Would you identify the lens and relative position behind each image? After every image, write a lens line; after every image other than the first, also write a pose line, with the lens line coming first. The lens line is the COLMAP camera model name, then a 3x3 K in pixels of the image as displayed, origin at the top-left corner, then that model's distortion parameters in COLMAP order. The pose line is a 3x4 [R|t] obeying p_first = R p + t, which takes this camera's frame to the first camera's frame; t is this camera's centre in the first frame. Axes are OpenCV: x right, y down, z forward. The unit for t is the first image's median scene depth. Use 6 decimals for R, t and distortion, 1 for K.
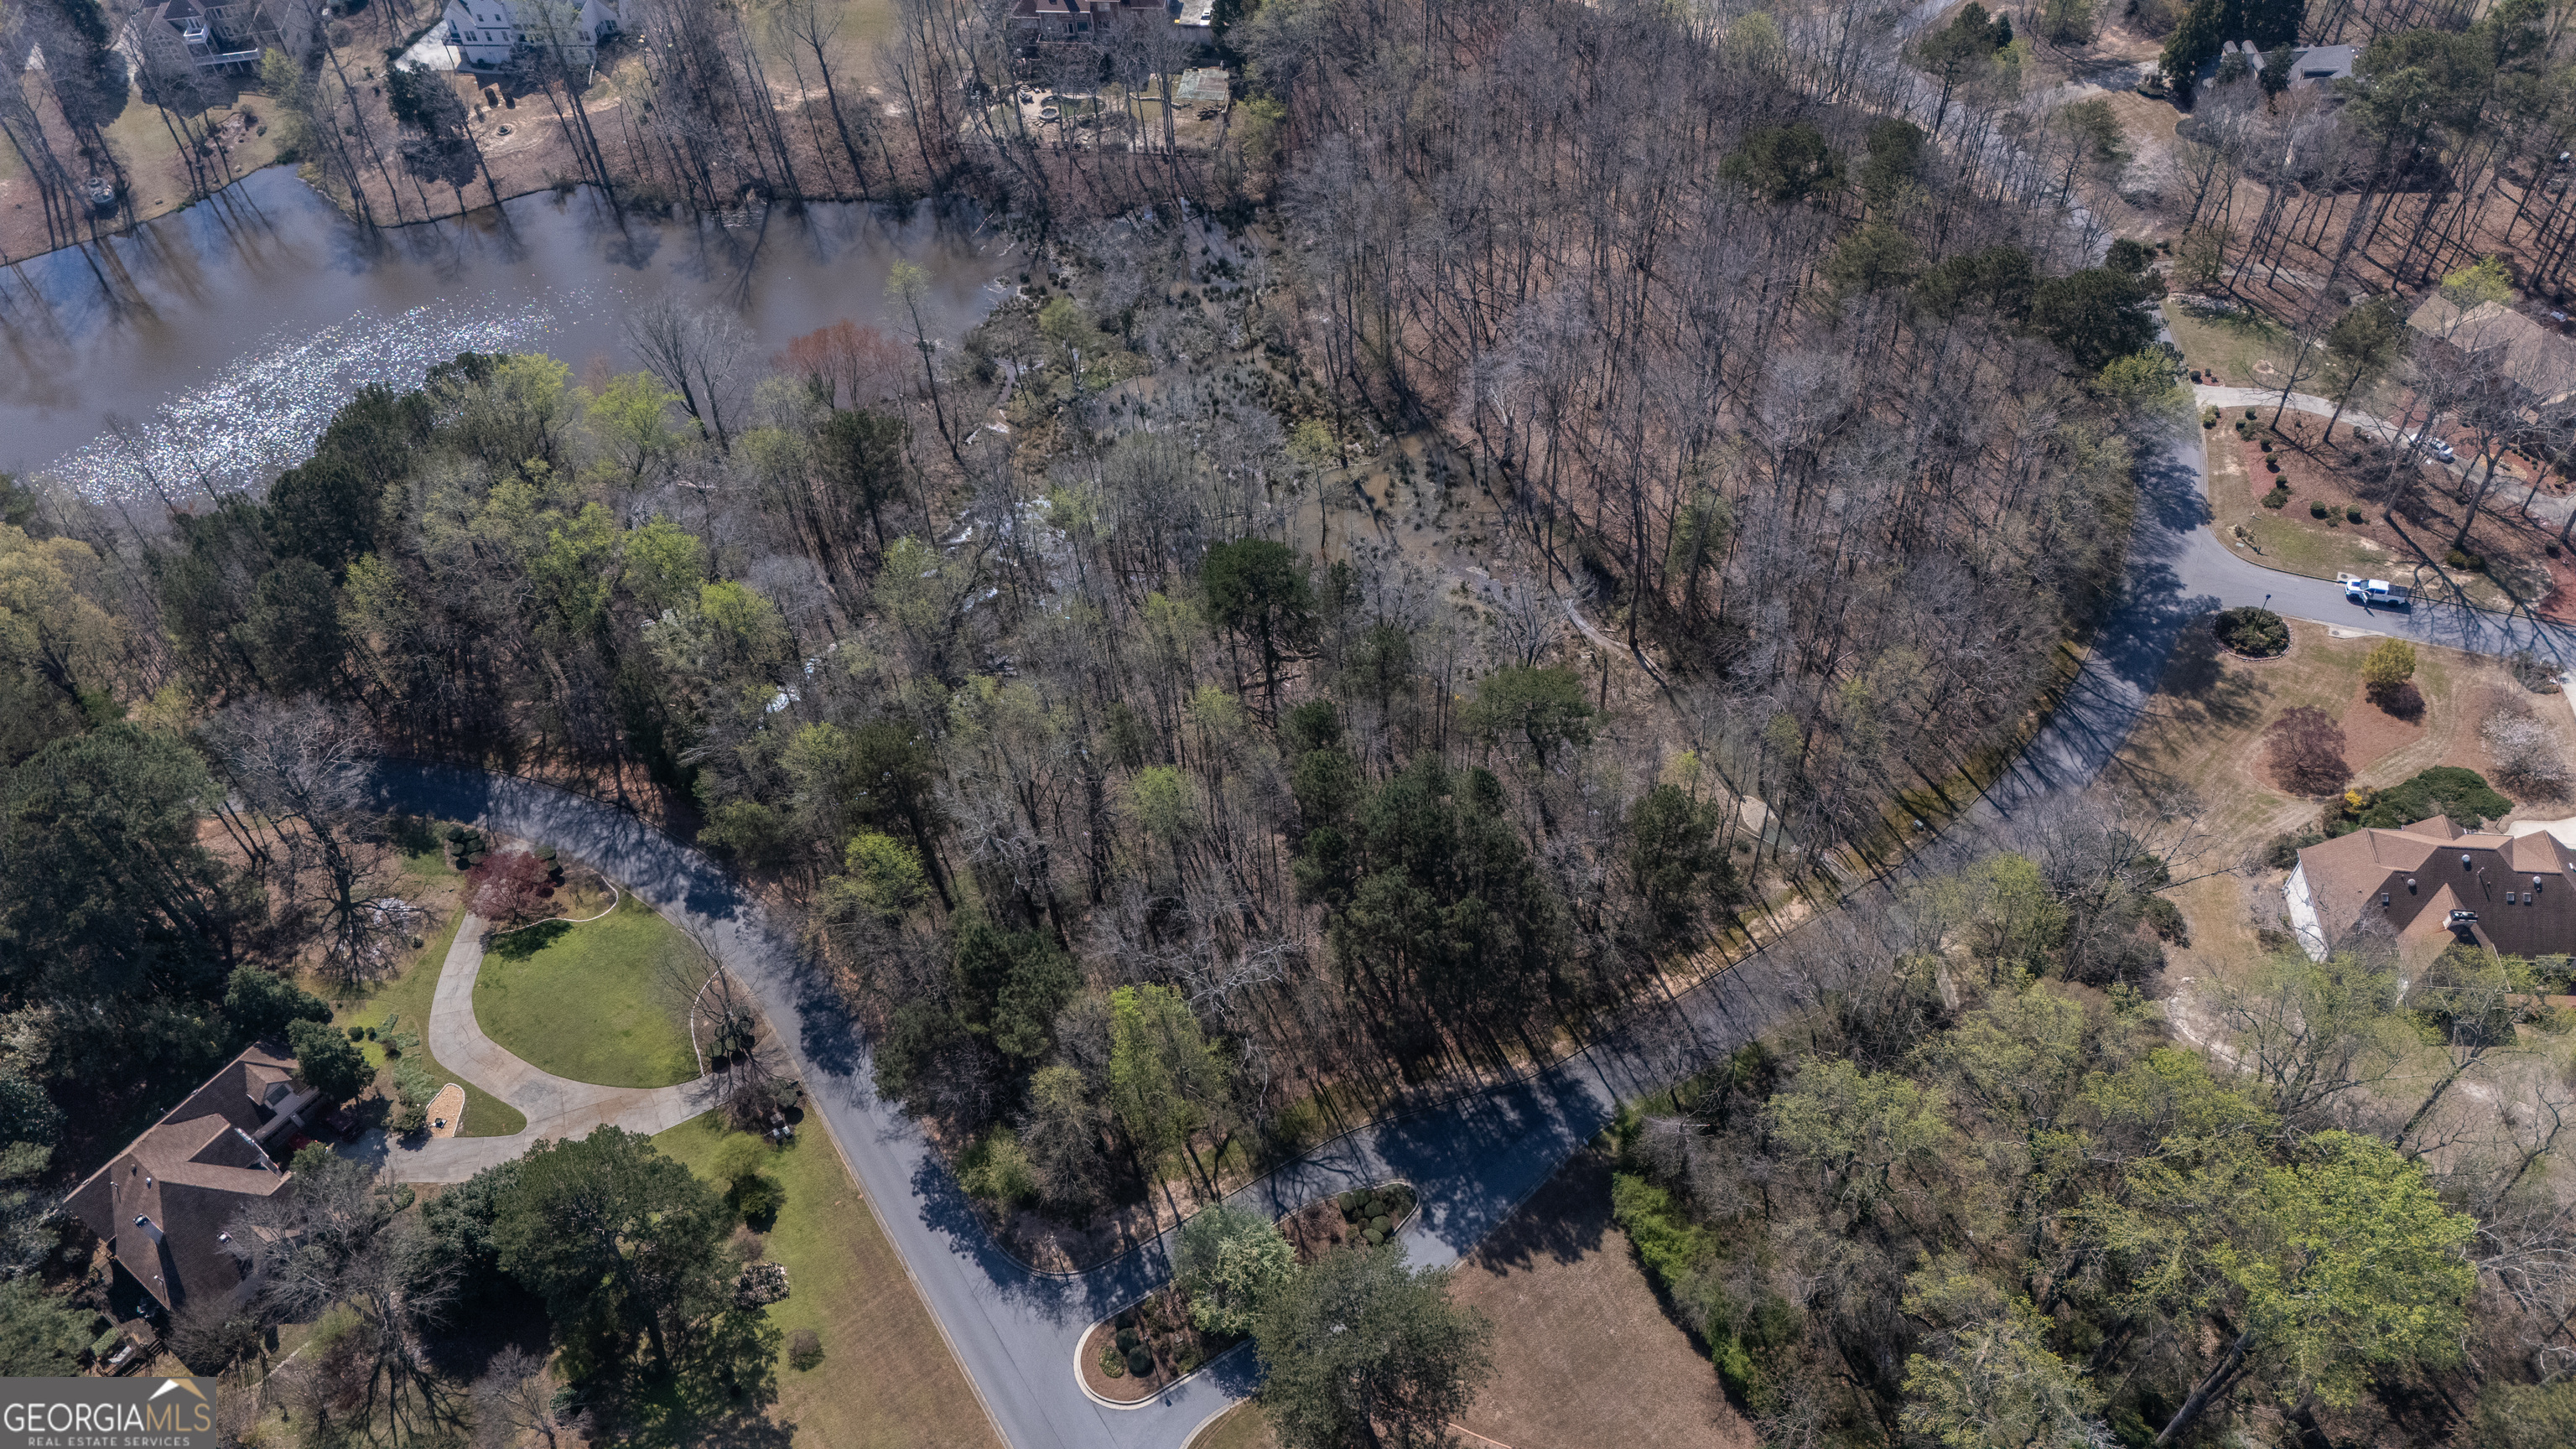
lens RADIAL K [[1890.7, 0, 1283.5], [0, 1890.7, 734.3], [0, 0, 1]] dist [0.066598, -0.070484]
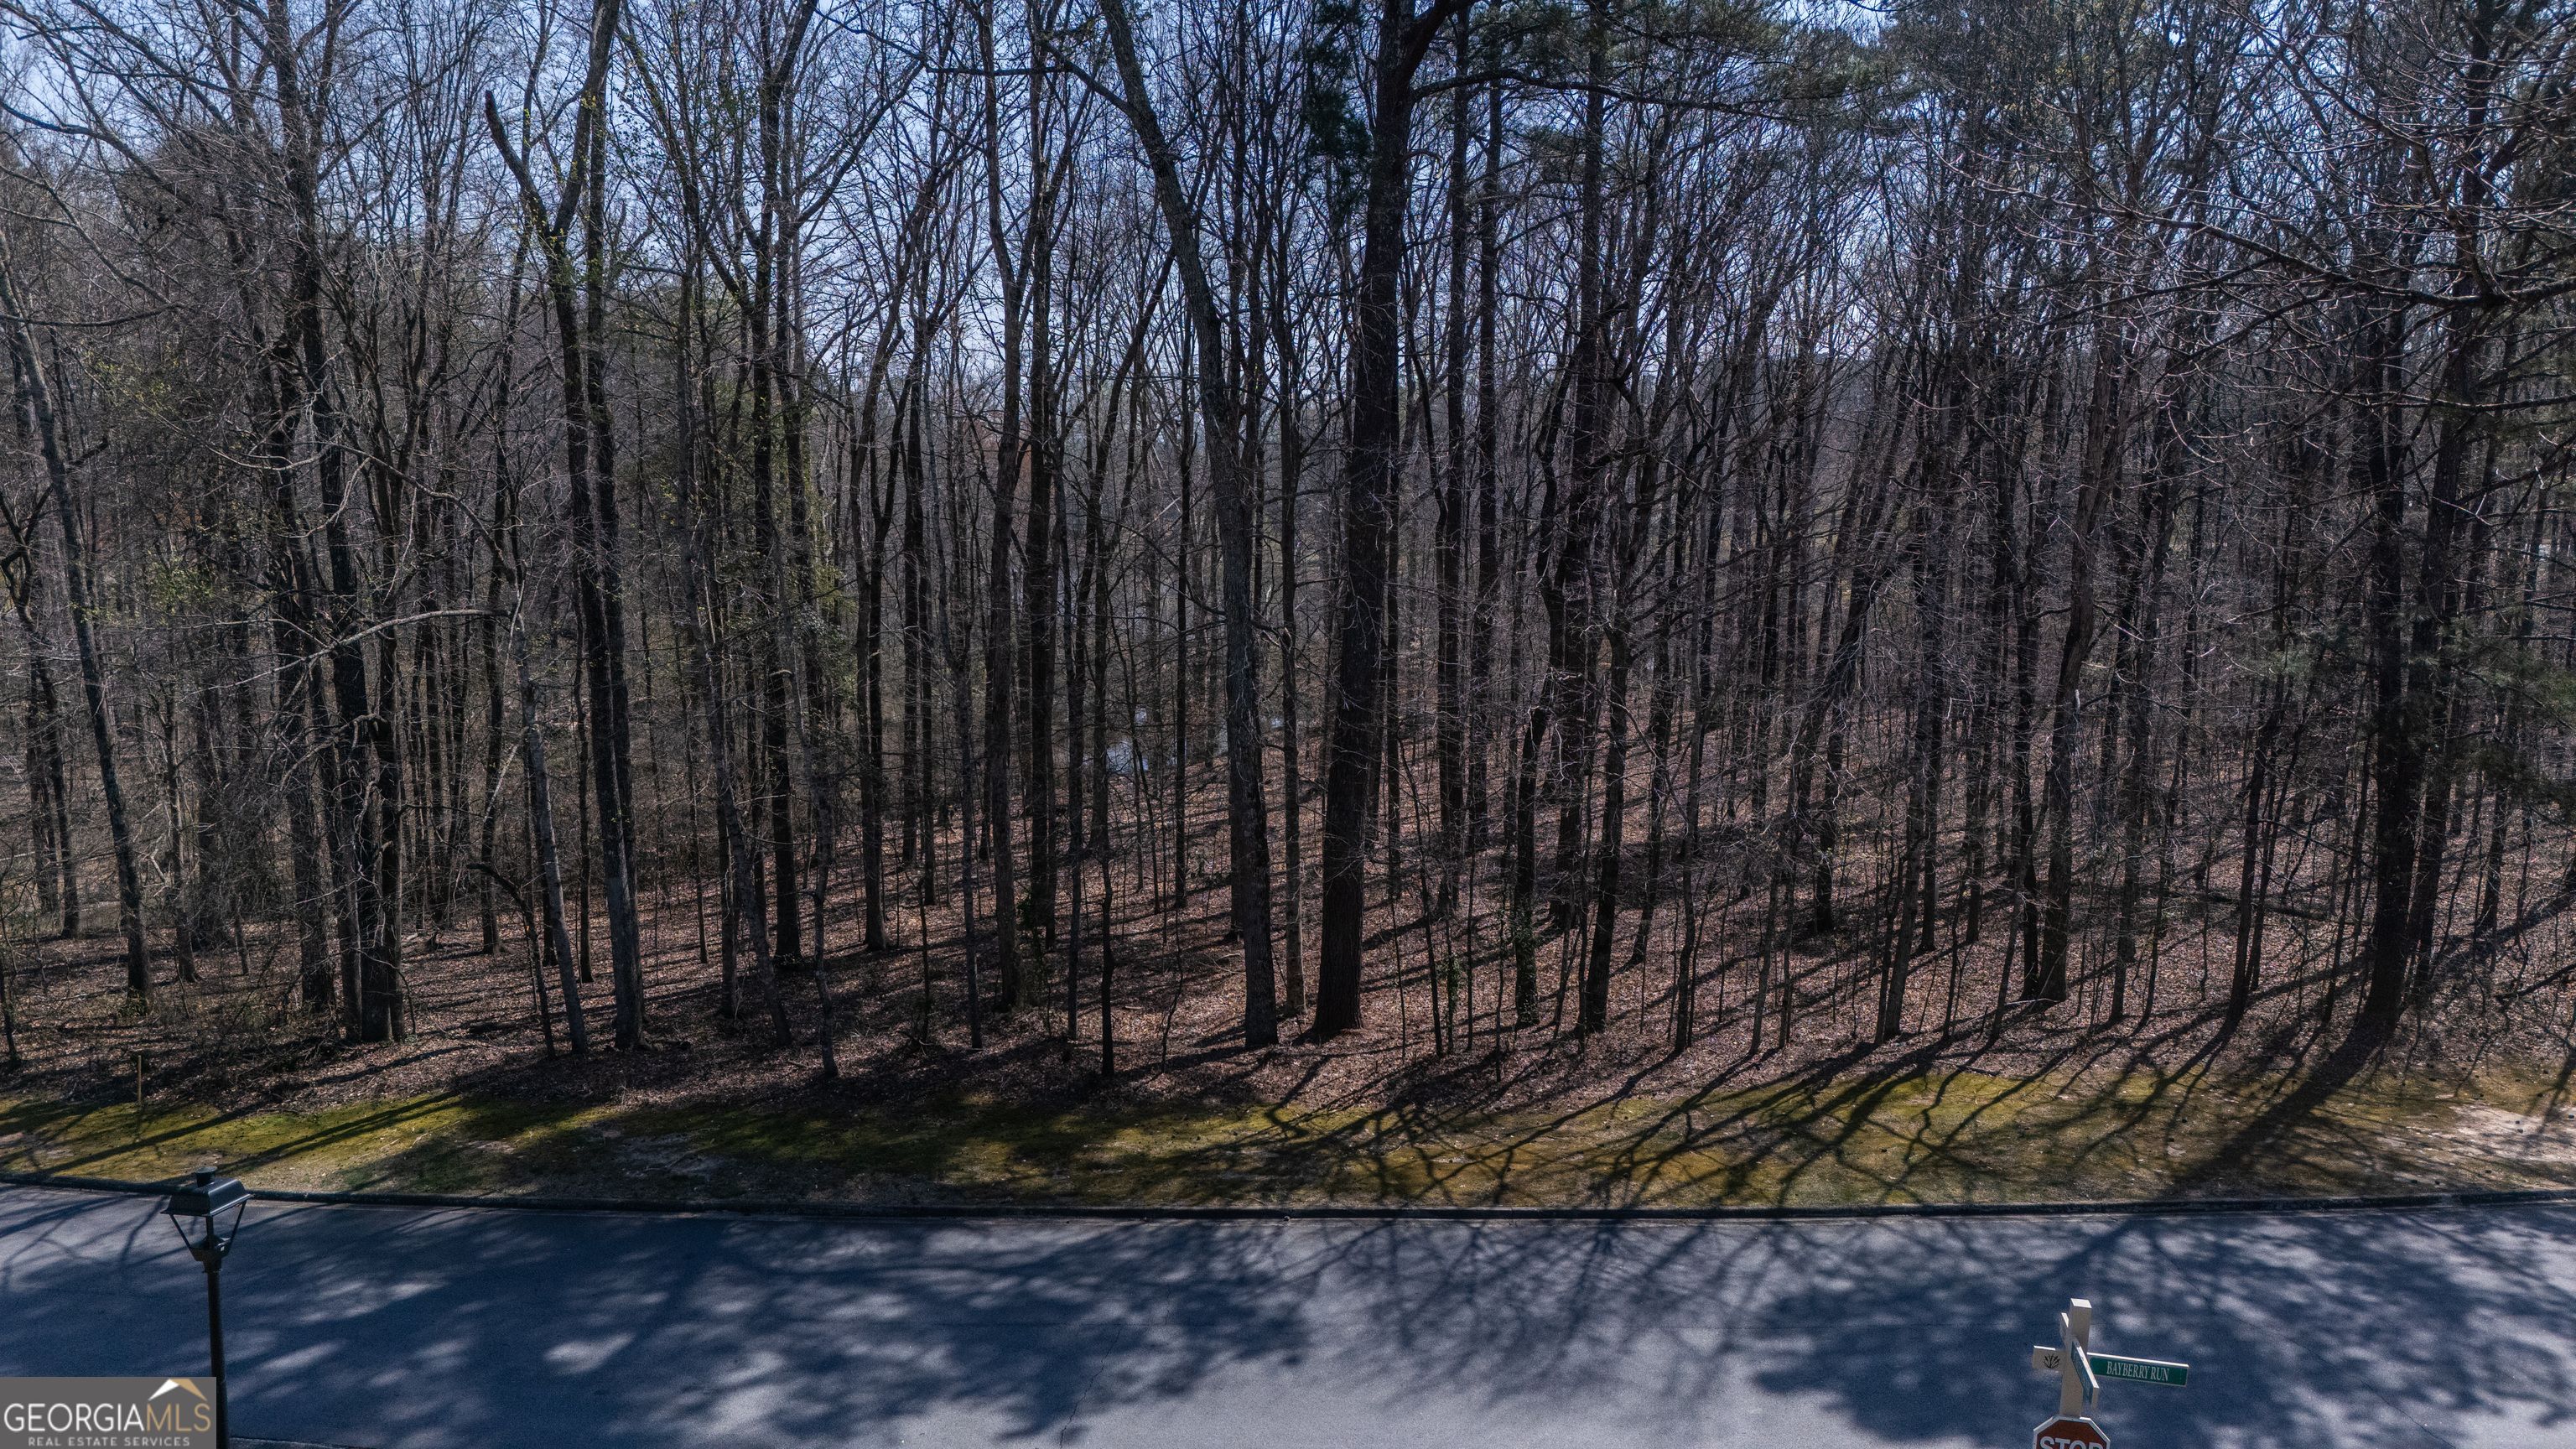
lens RADIAL K [[1890.7, 0, 1286.9], [0, 1890.7, 717.4], [0, 0, 1]] dist [0.066598, -0.070484]
pose [[0.372268, 0.167197, -0.912941, 0.635026], [-0.716232, 0.677336, -0.168008, -0.107537], [0.590278, 0.716422, 0.371902, 1.059554]]
